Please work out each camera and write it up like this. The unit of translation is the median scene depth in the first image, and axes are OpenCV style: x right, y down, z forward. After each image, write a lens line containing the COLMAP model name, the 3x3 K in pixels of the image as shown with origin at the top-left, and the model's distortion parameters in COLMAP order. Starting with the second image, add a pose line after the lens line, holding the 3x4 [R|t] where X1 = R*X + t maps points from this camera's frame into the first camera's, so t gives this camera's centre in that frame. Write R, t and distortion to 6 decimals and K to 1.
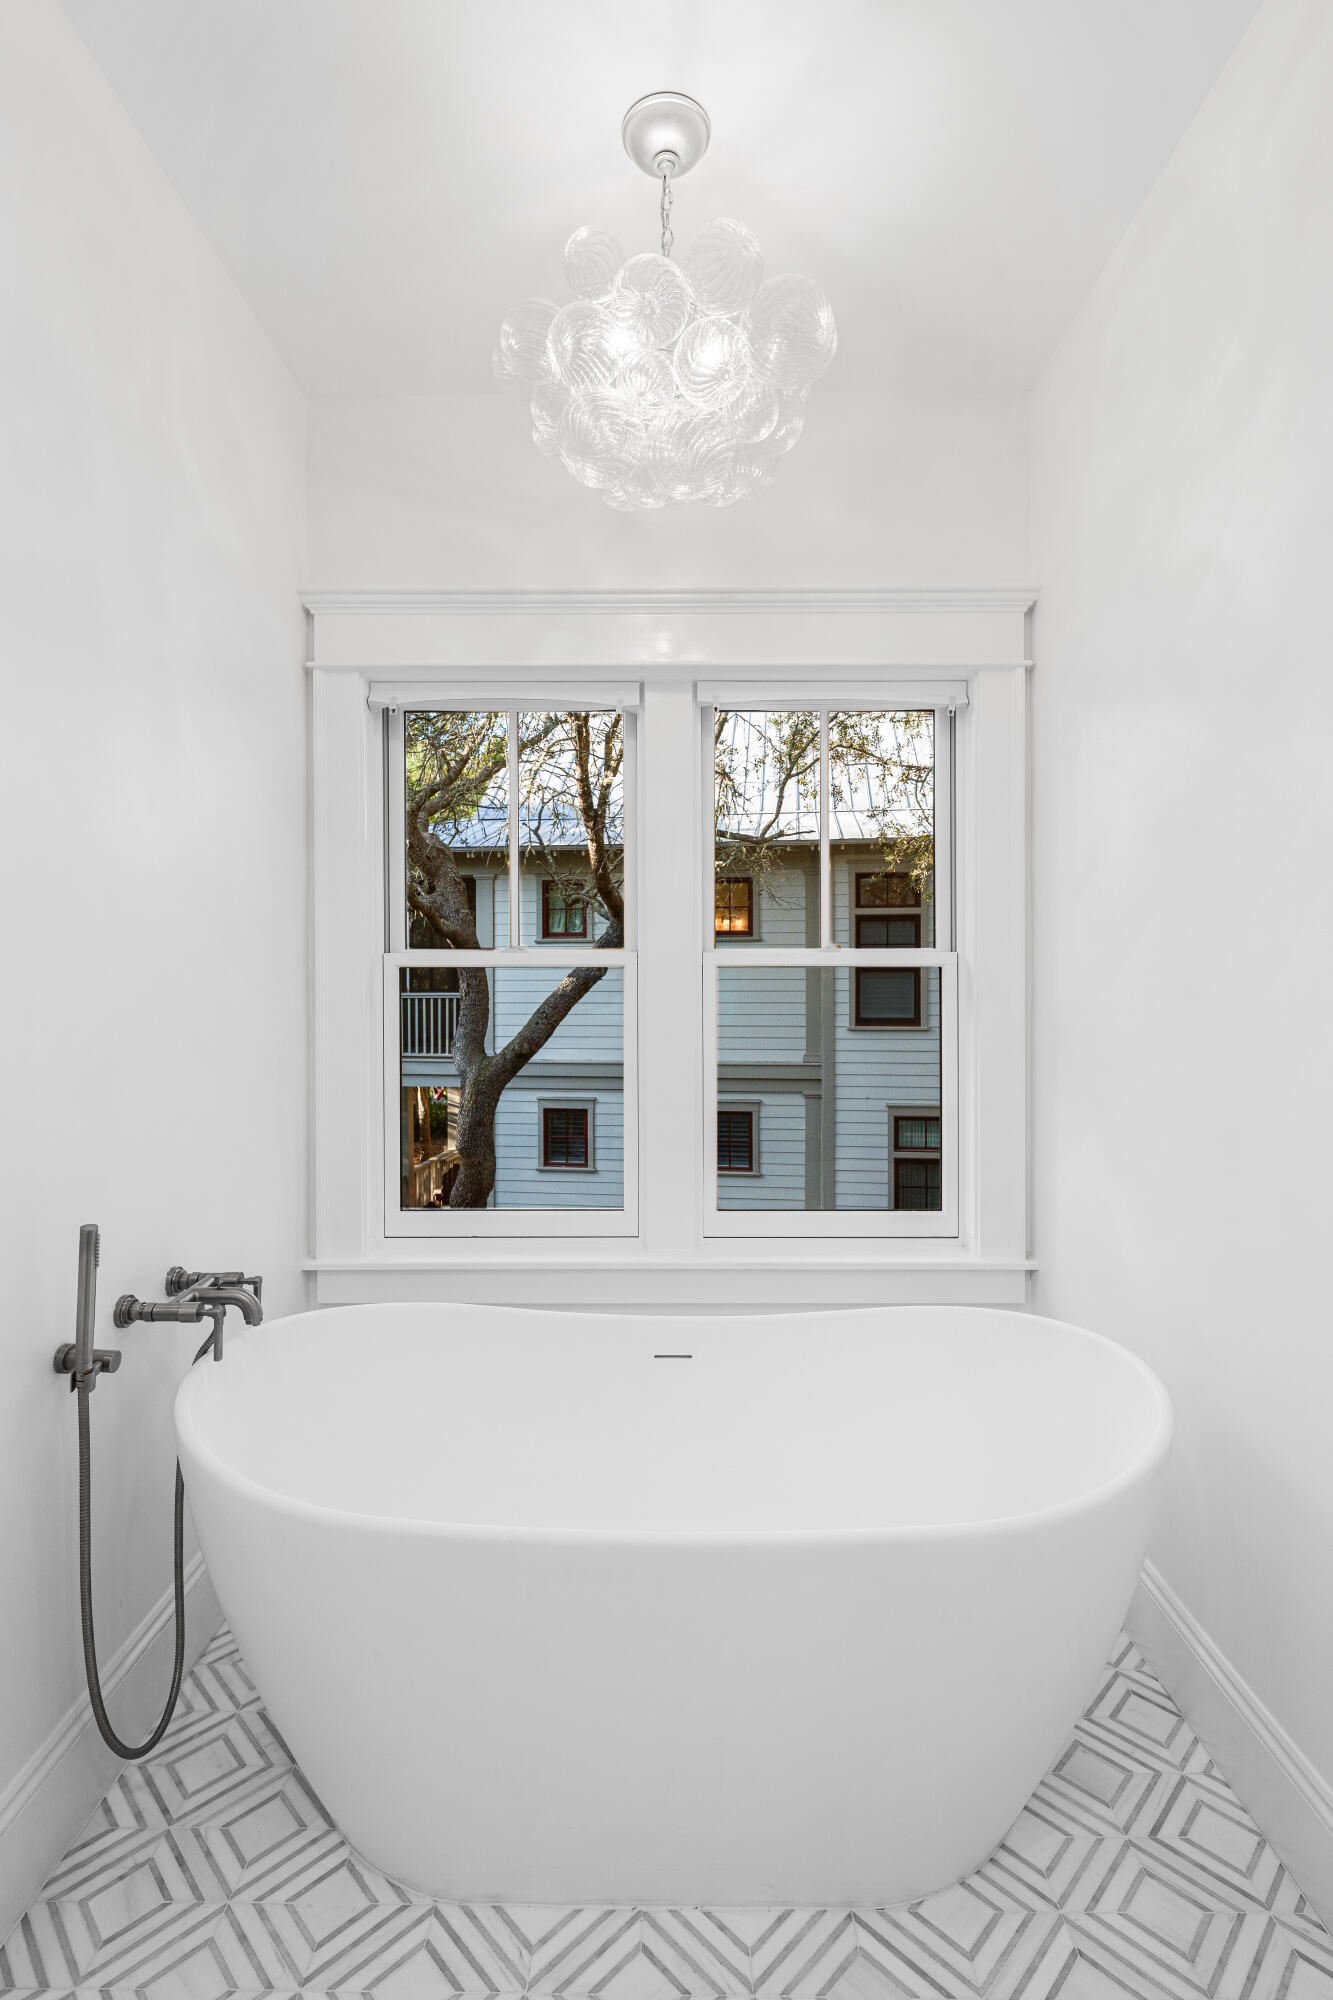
lens RADIAL K [[946.1, 0, 664.8], [0, 946.1, 985.4], [0, 0, 1]] dist [0.004324, -0.001400]
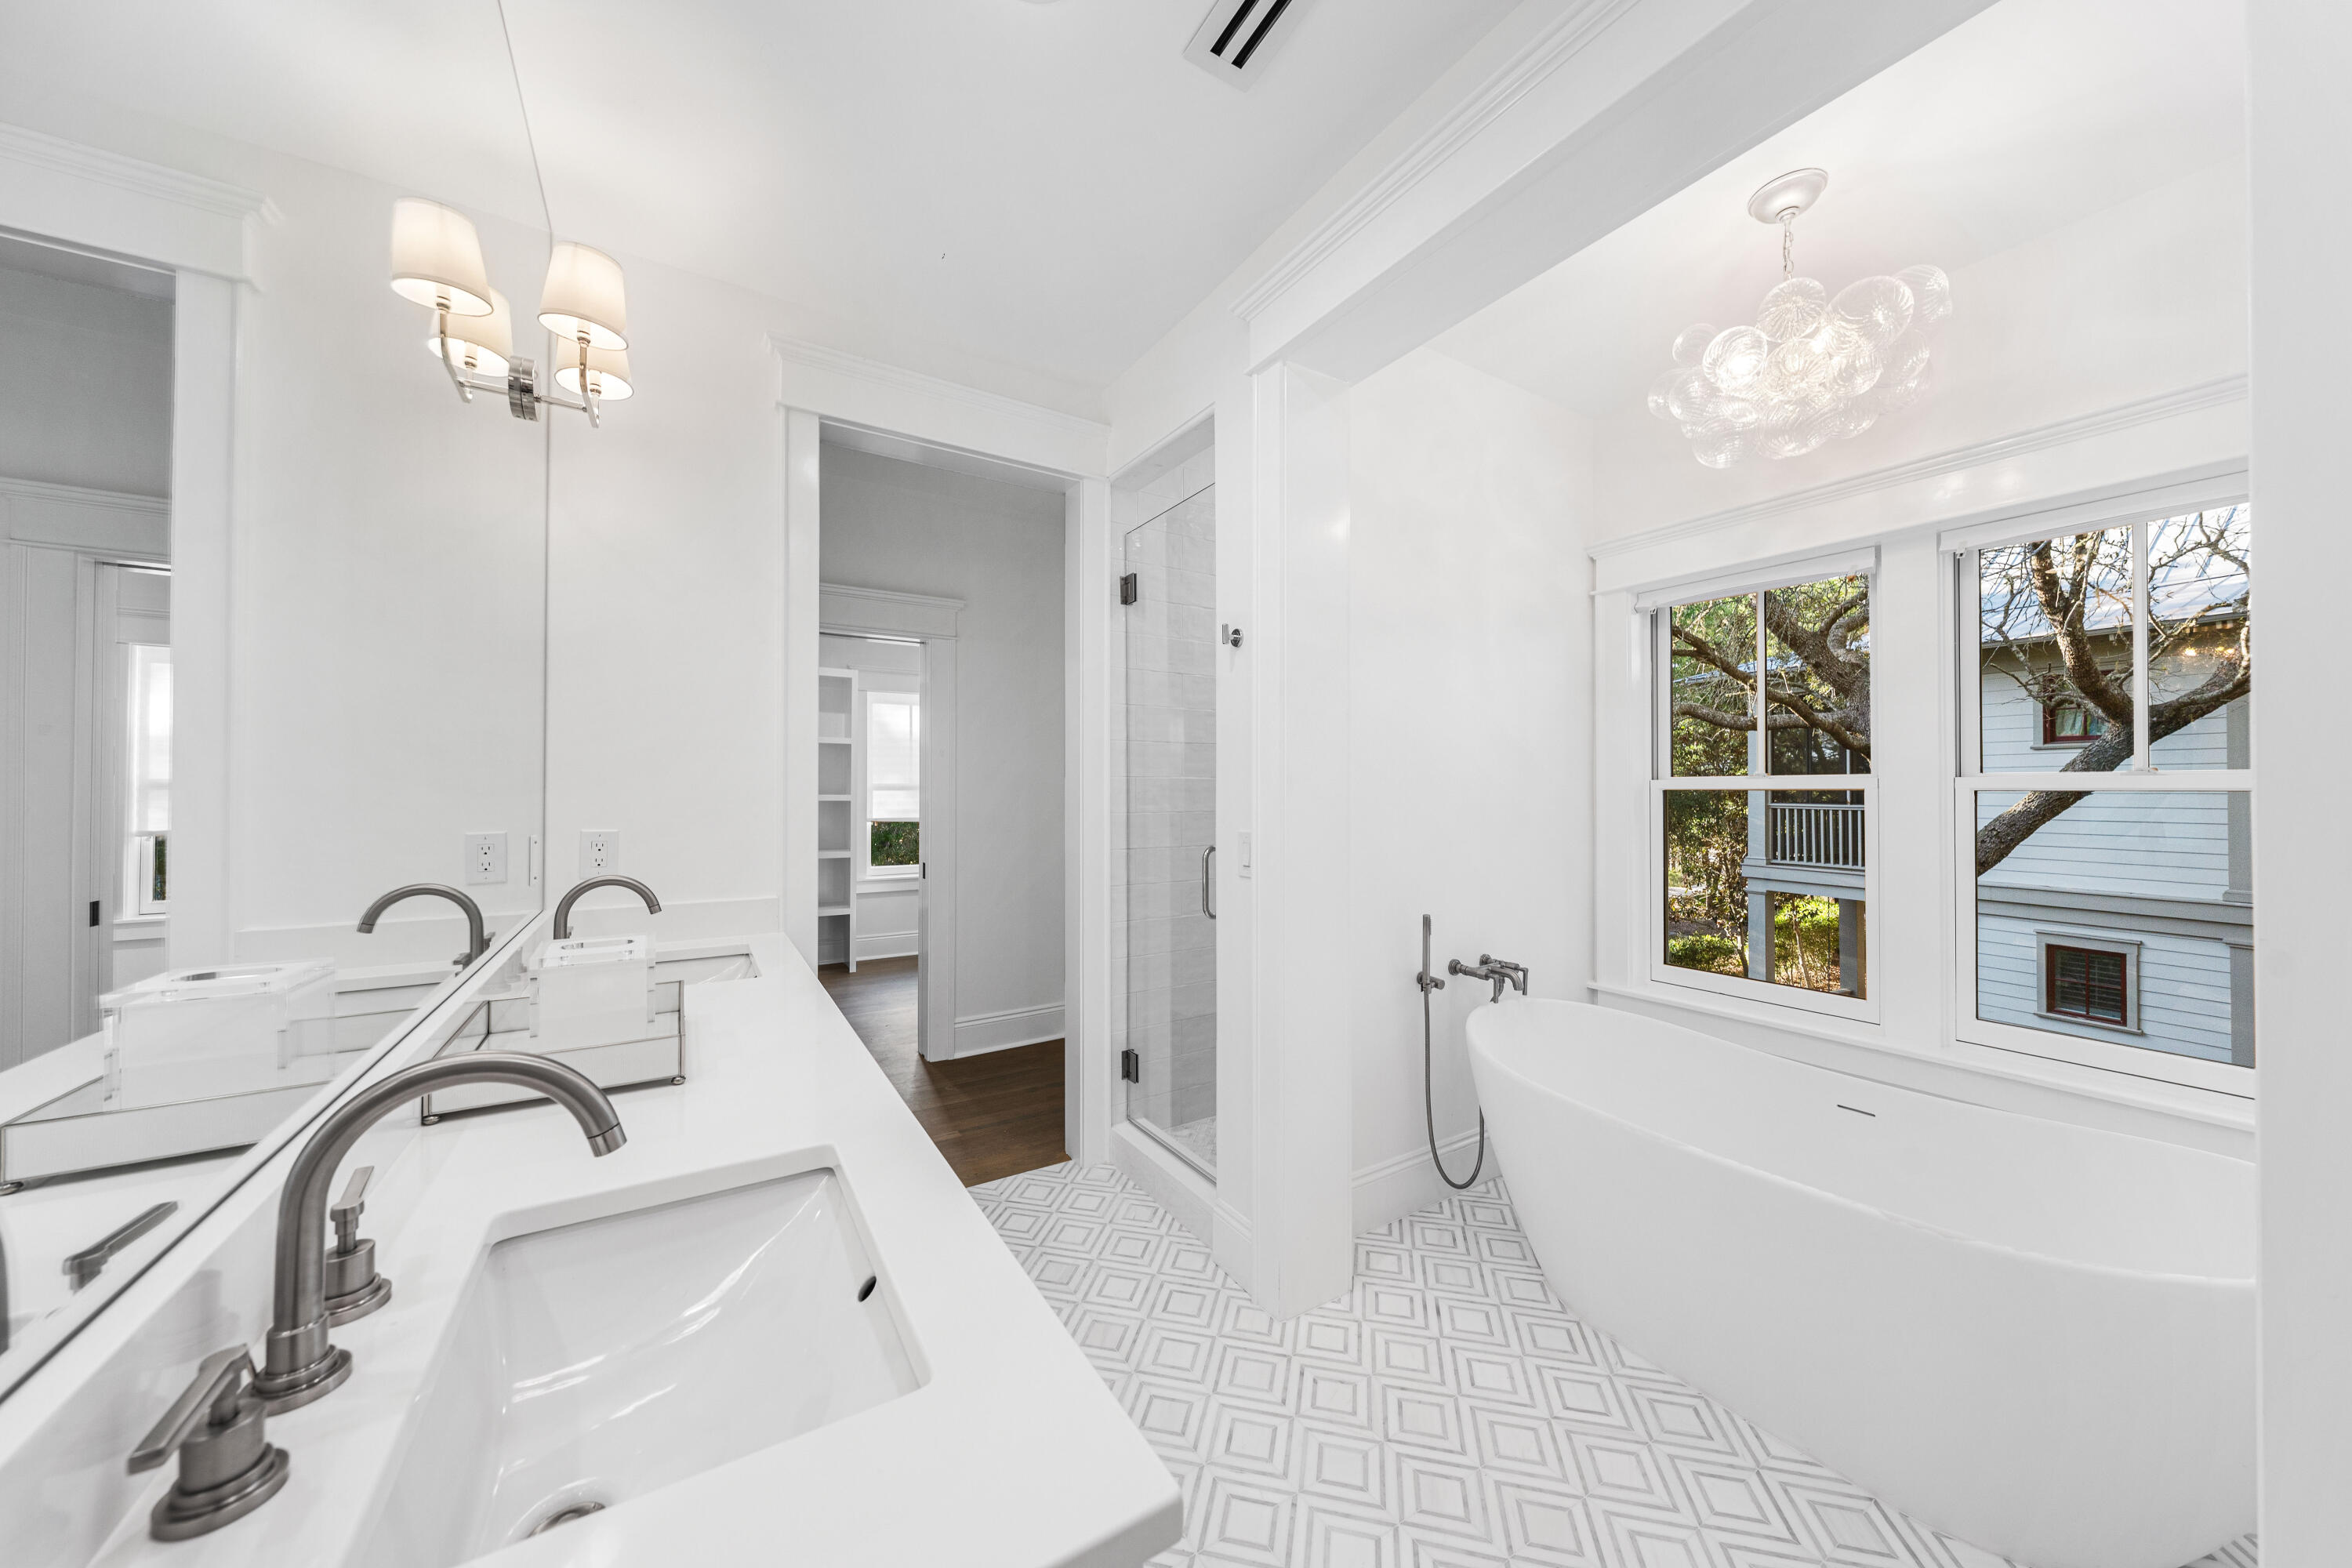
lens RADIAL K [[796.1, 0, 1176.0], [0, 796.1, 784.0], [0, 0, 1]] dist [0.000665, 0.000123]
pose [[0.534893, -0.001829, -0.844918, 0.340781], [-0.007485, 0.999948, -0.006903, -0.014557], [0.844886, 0.010016, 0.534852, -0.249192]]
